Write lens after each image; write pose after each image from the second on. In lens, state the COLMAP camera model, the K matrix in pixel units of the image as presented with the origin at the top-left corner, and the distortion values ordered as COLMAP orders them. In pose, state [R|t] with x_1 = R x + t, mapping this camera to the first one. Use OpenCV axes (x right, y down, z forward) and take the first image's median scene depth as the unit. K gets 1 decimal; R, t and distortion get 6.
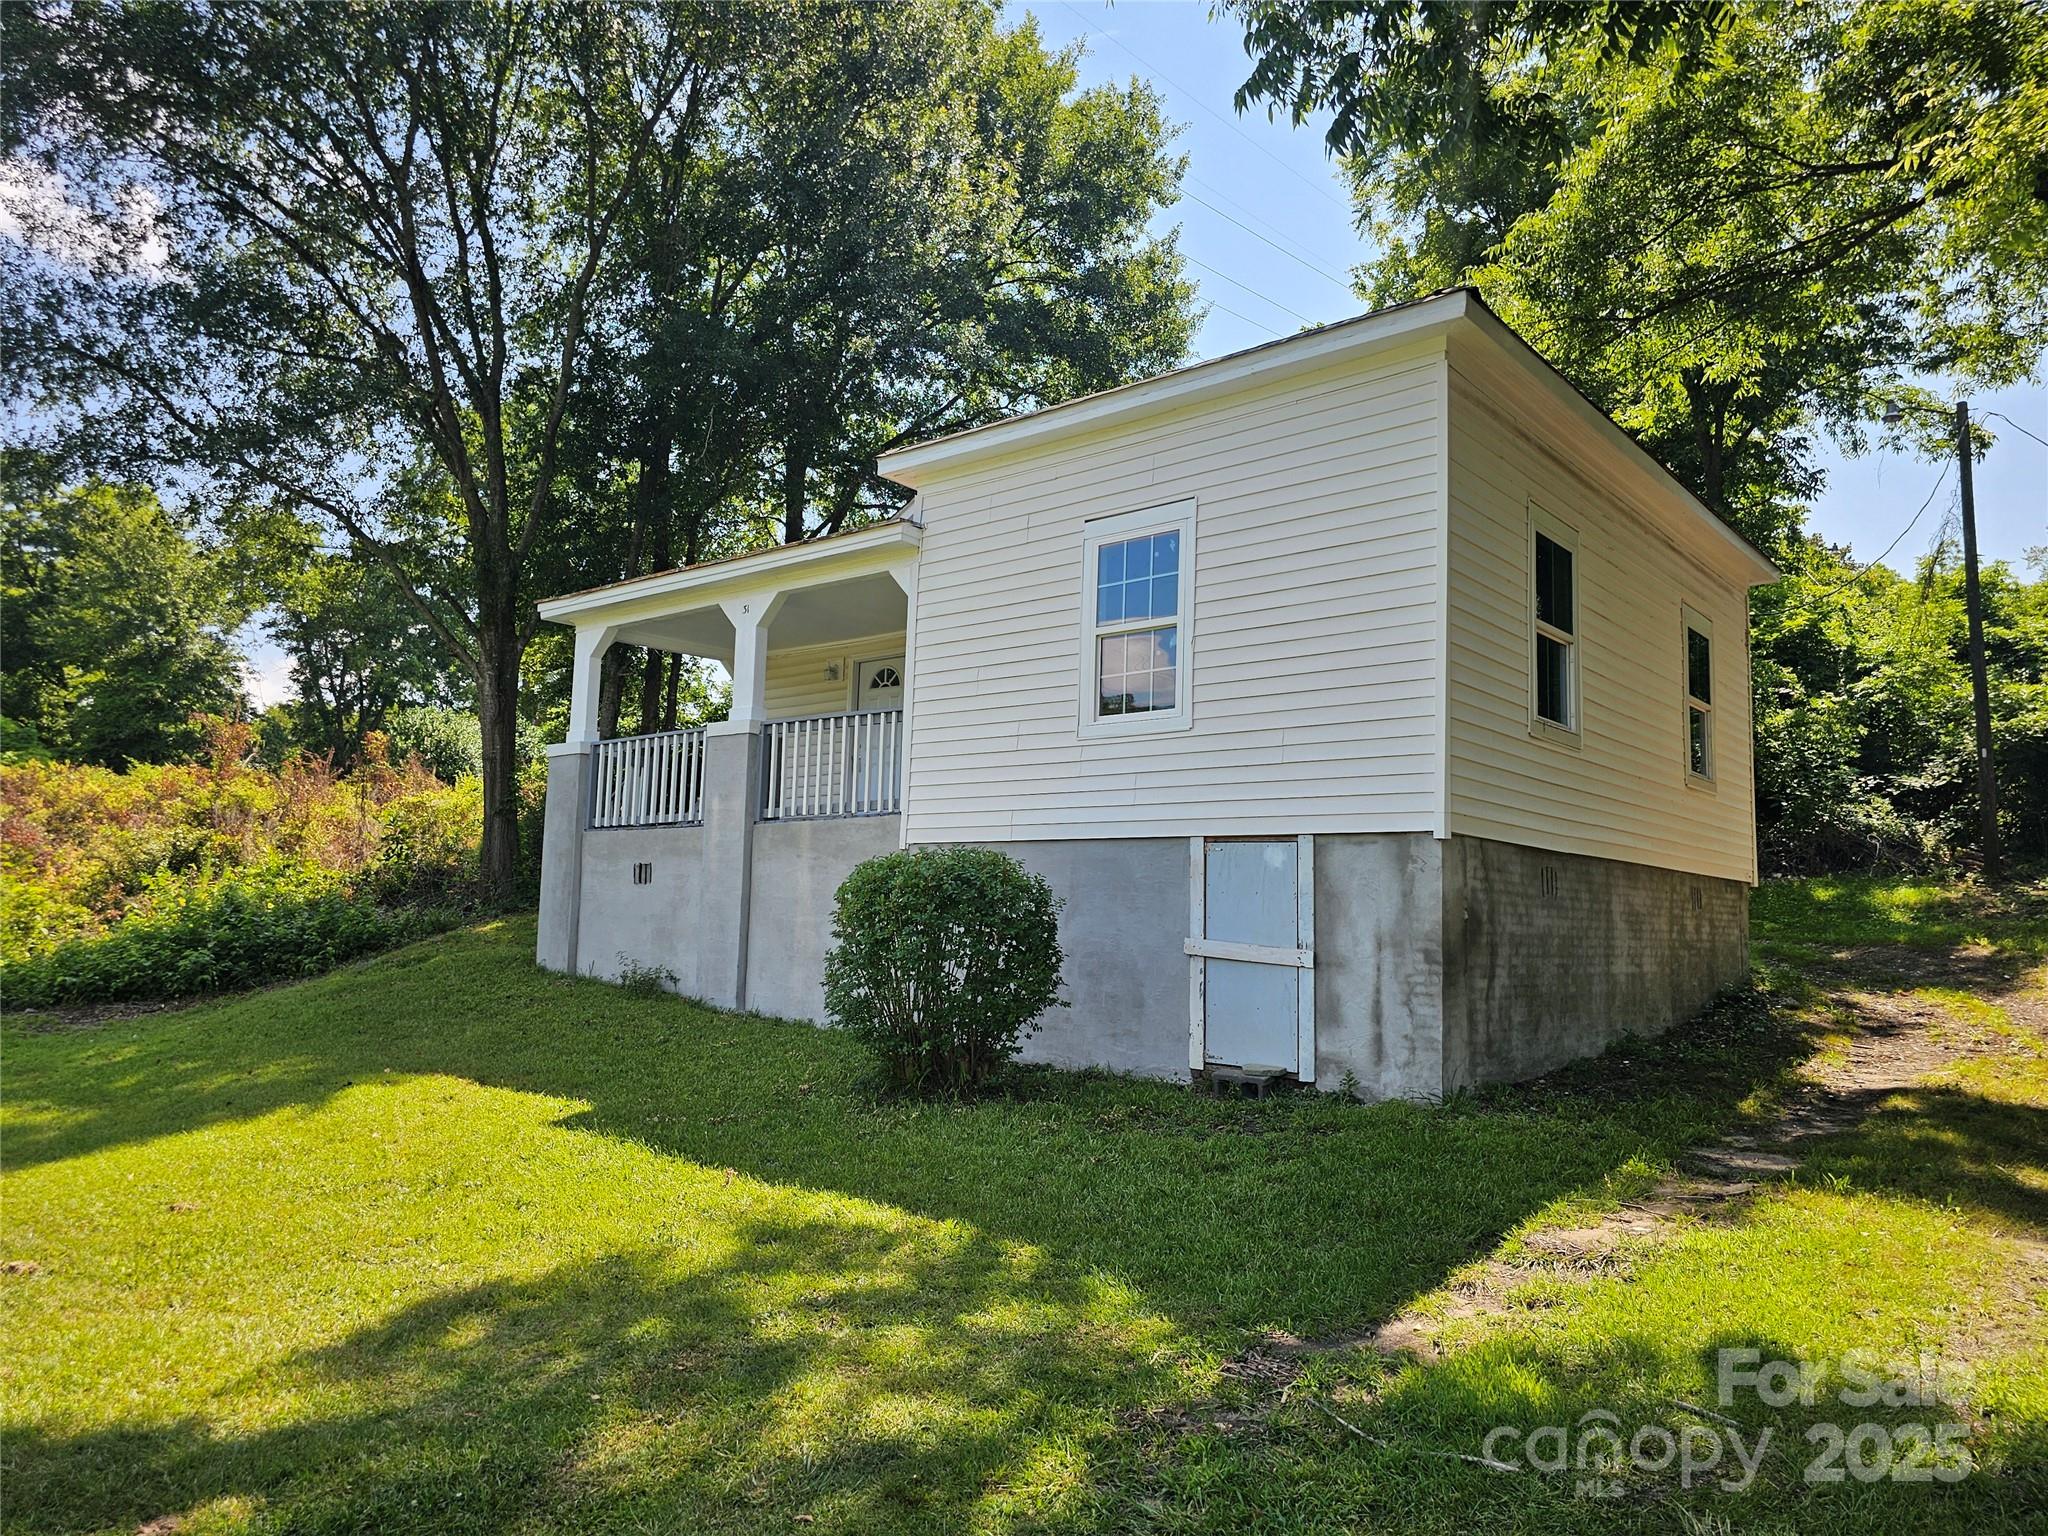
lens RADIAL K [[1400.4, 0, 1029.9], [0, 1400.4, 765.2], [0, 0, 1]] dist [0.017371, -0.004701]
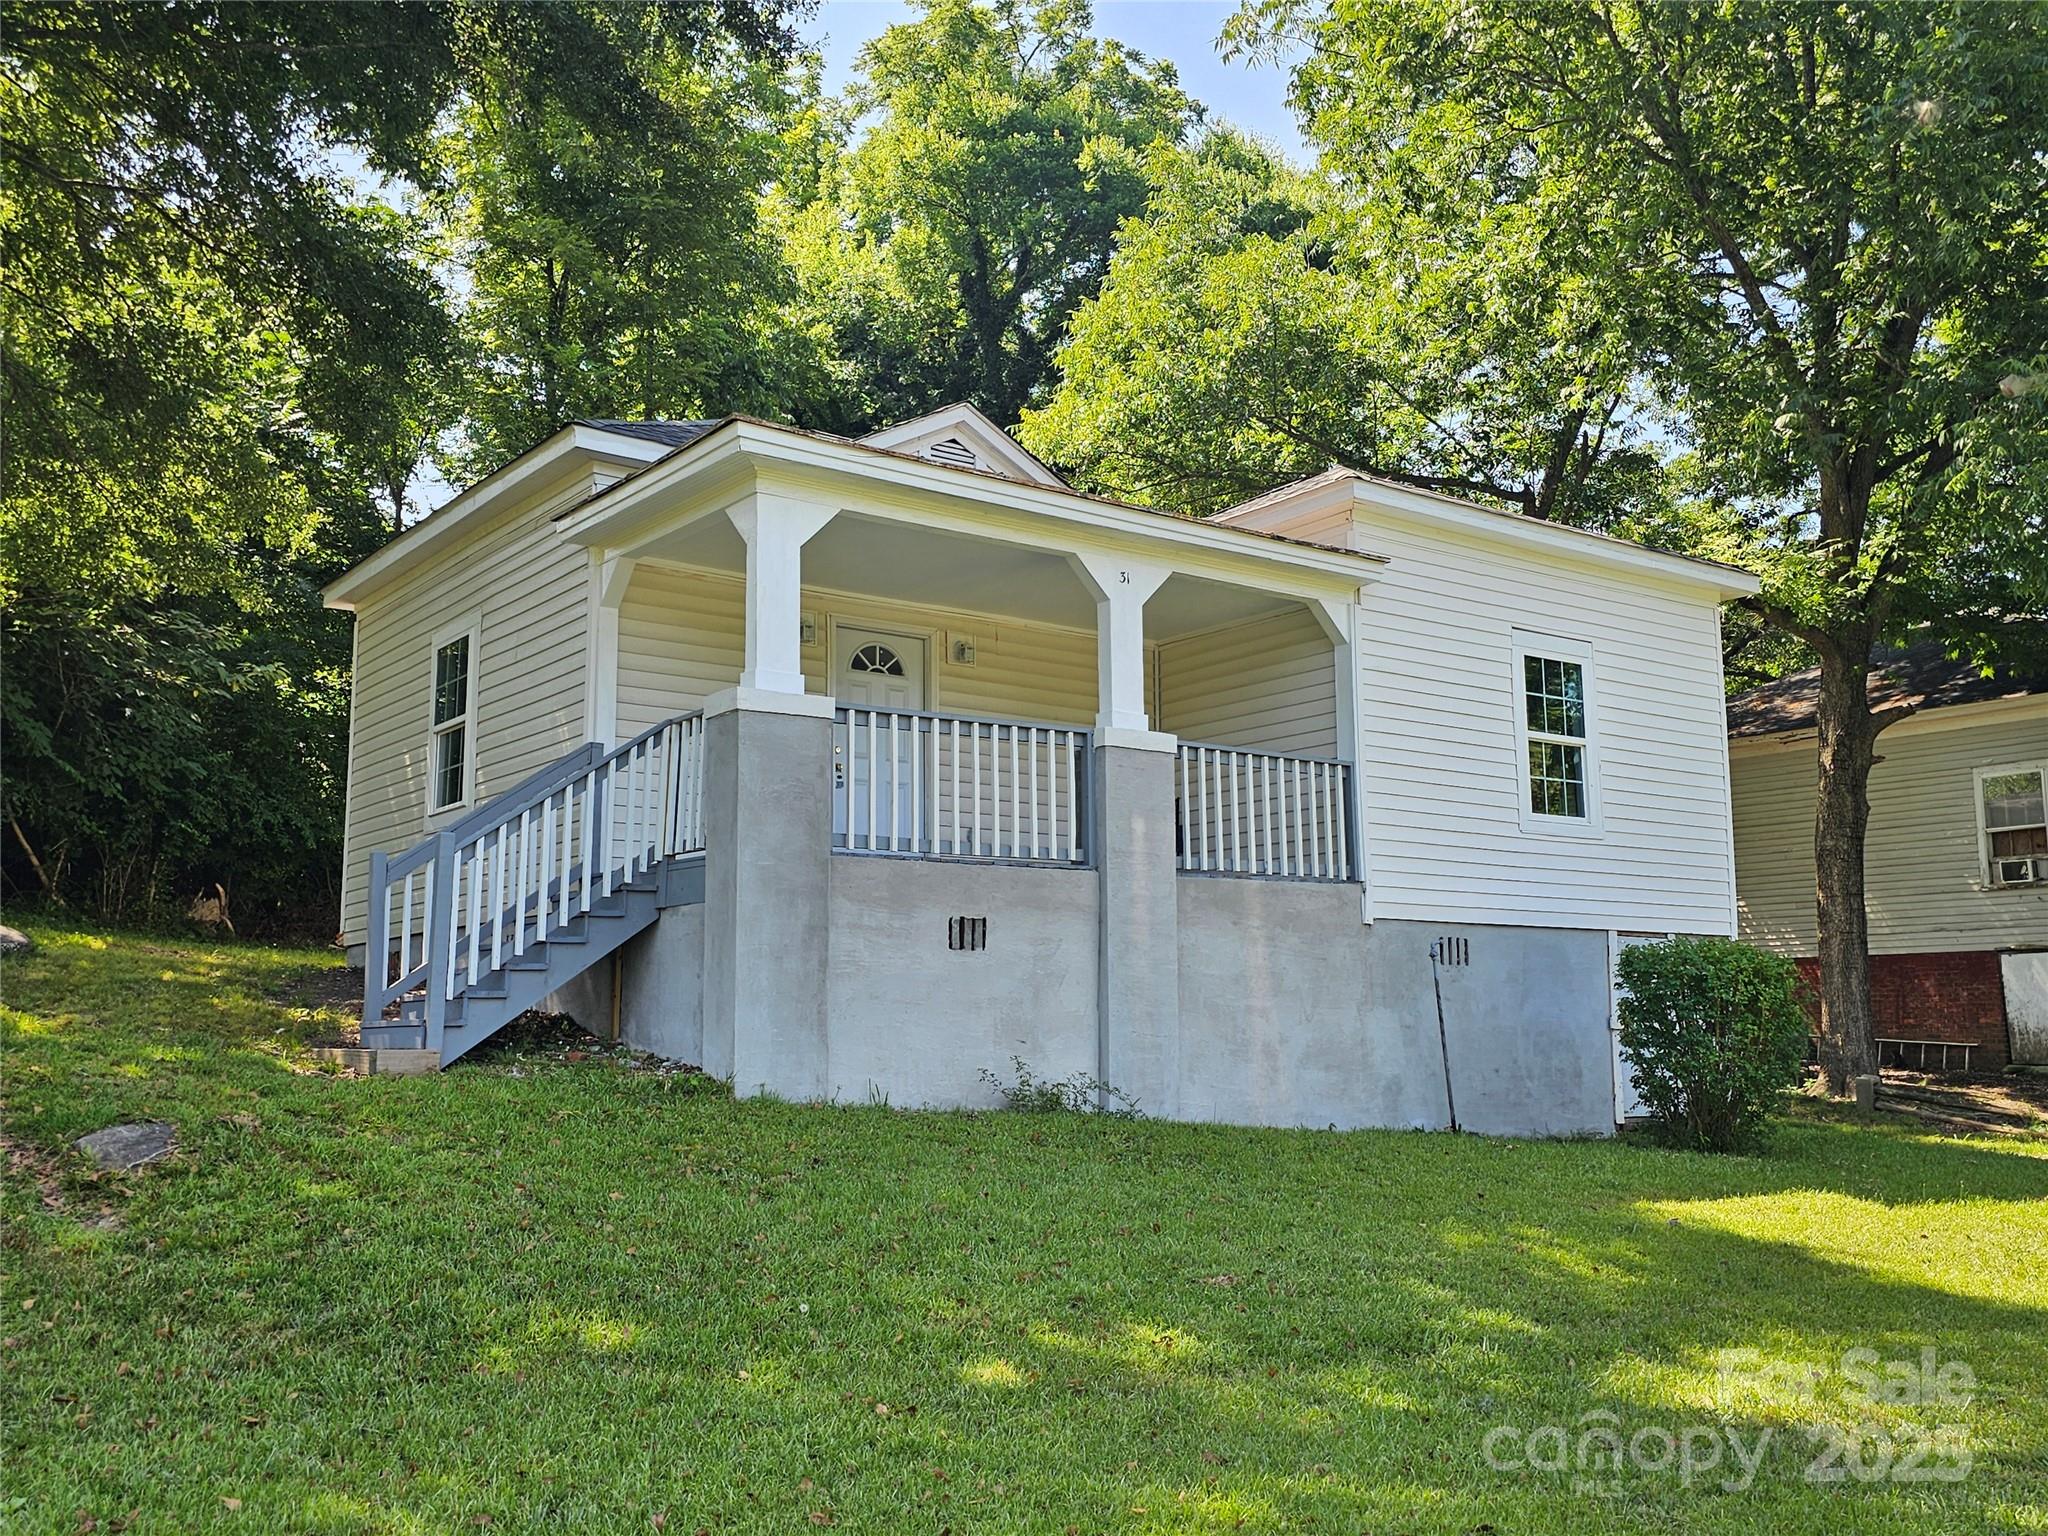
lens RADIAL K [[1896.4, 0, 1014.0], [0, 1896.4, 772.3], [0, 0, 1]] dist [0.006388, 0.000000]
pose [[0.236483, 0.108926, 0.965511, -1.445803], [-0.100709, 0.991092, -0.087146, 0.100735], [-0.966402, -0.076627, 0.245346, 1.009574]]
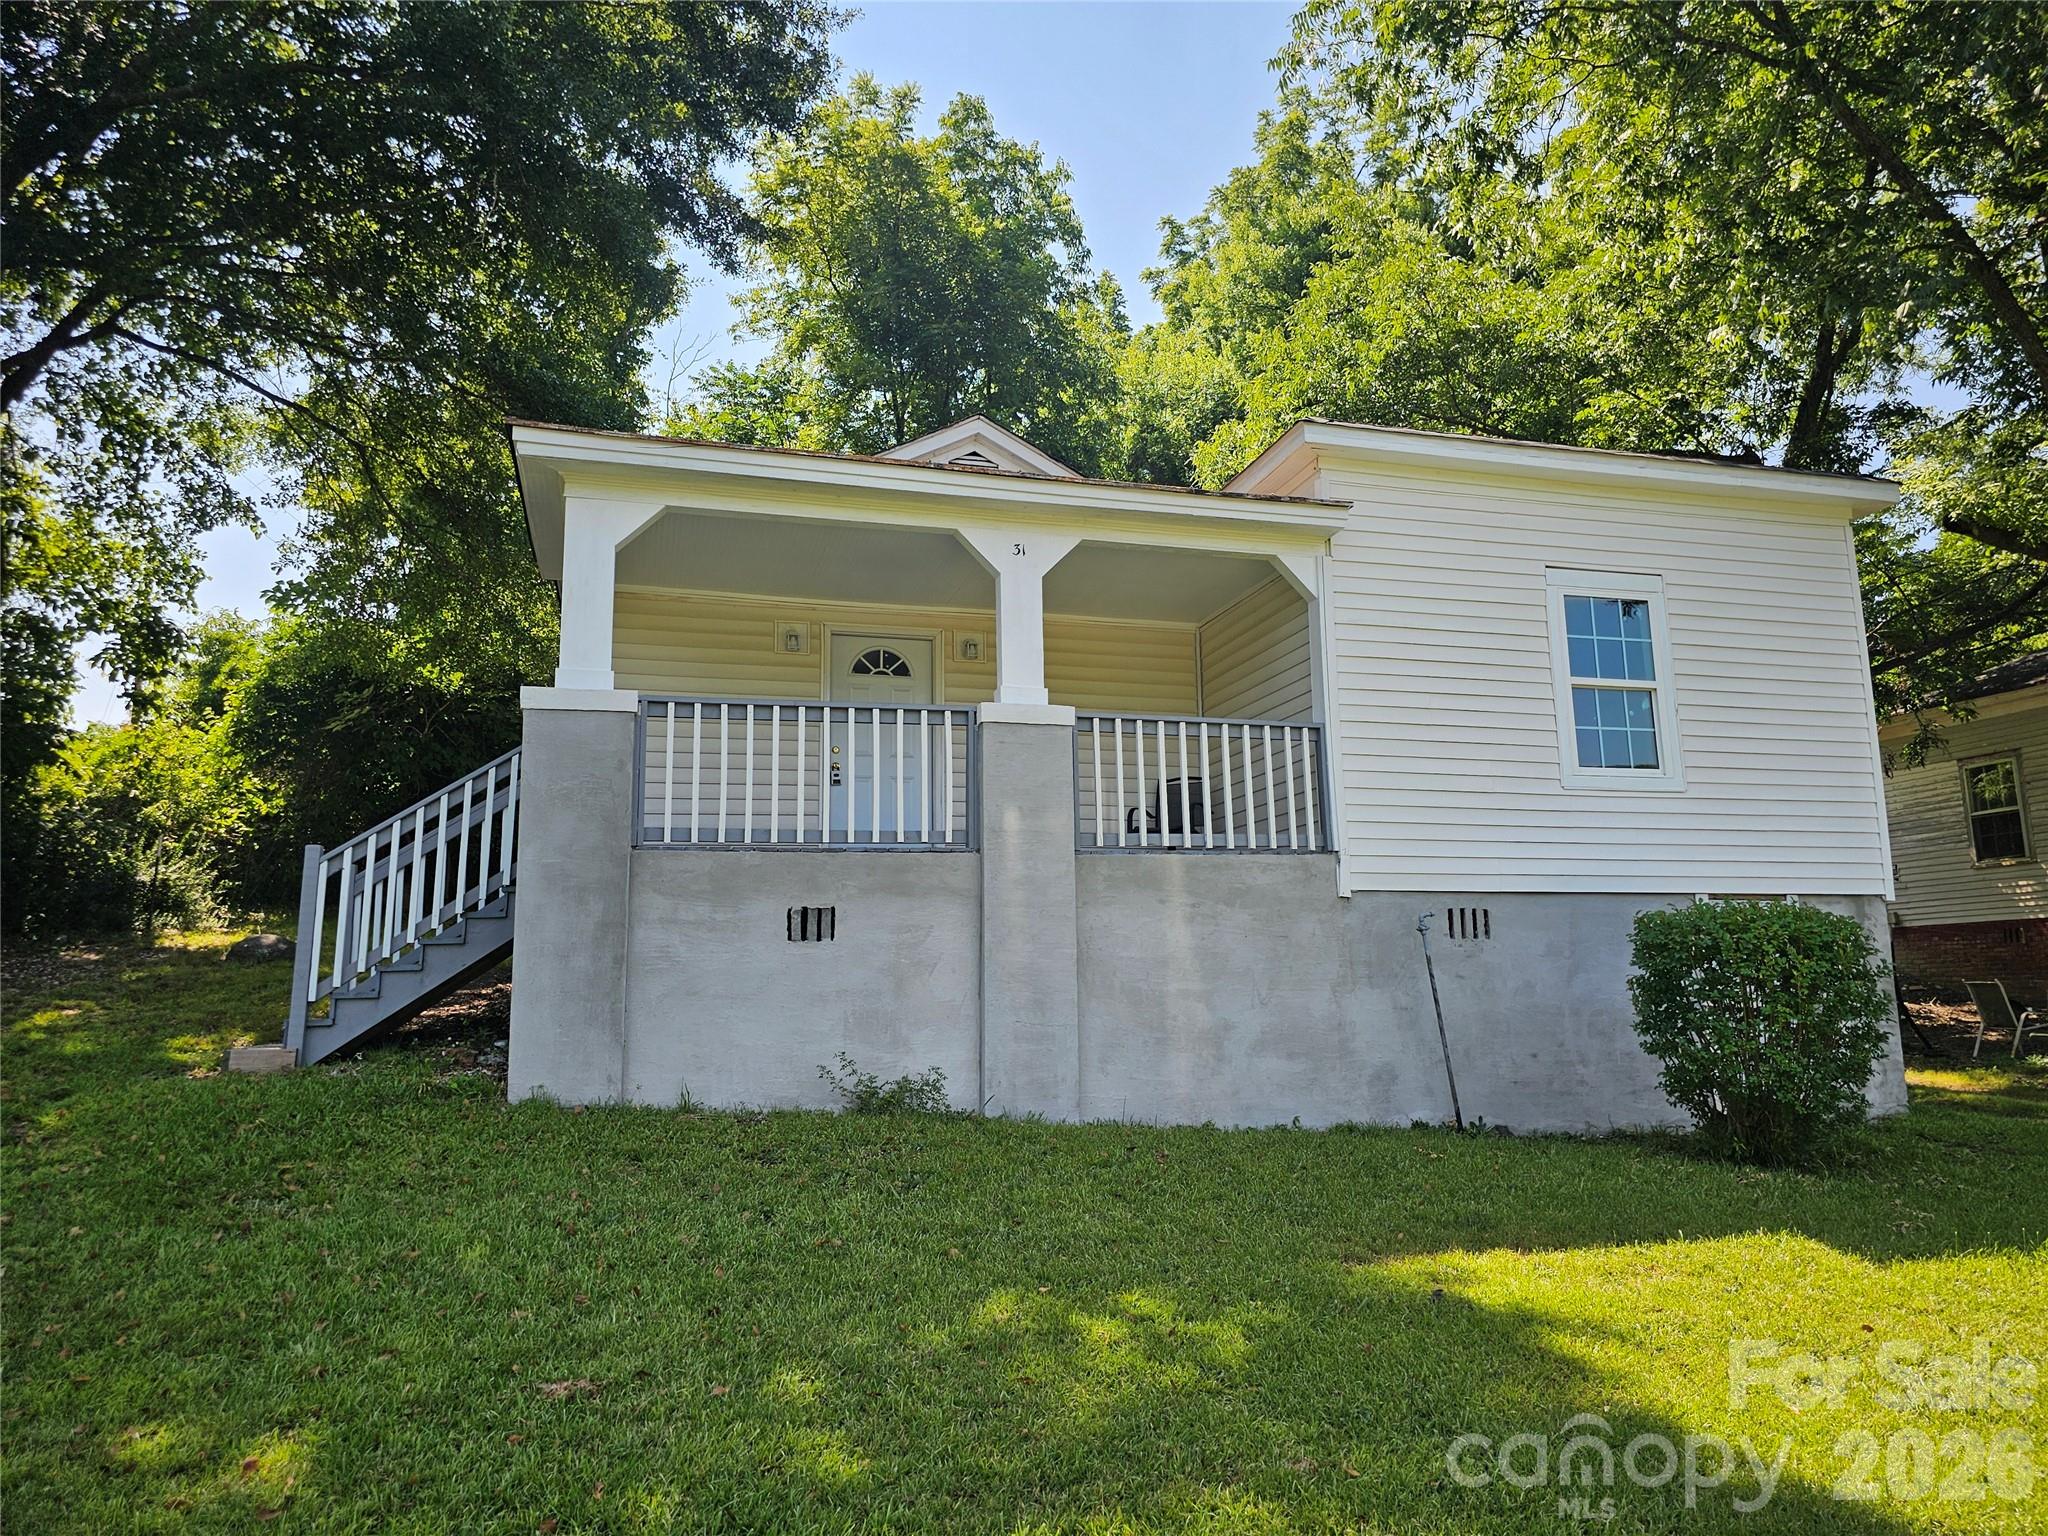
lens RADIAL K [[1400.4, 0, 1028.9], [0, 1400.4, 750.3], [0, 0, 1]] dist [0.017371, -0.004701]
pose [[0.561421, 0.108333, 0.820409, -0.962348], [-0.064007, 0.994109, -0.087469, 0.063594], [-0.825051, -0.003405, 0.565048, 0.746658]]
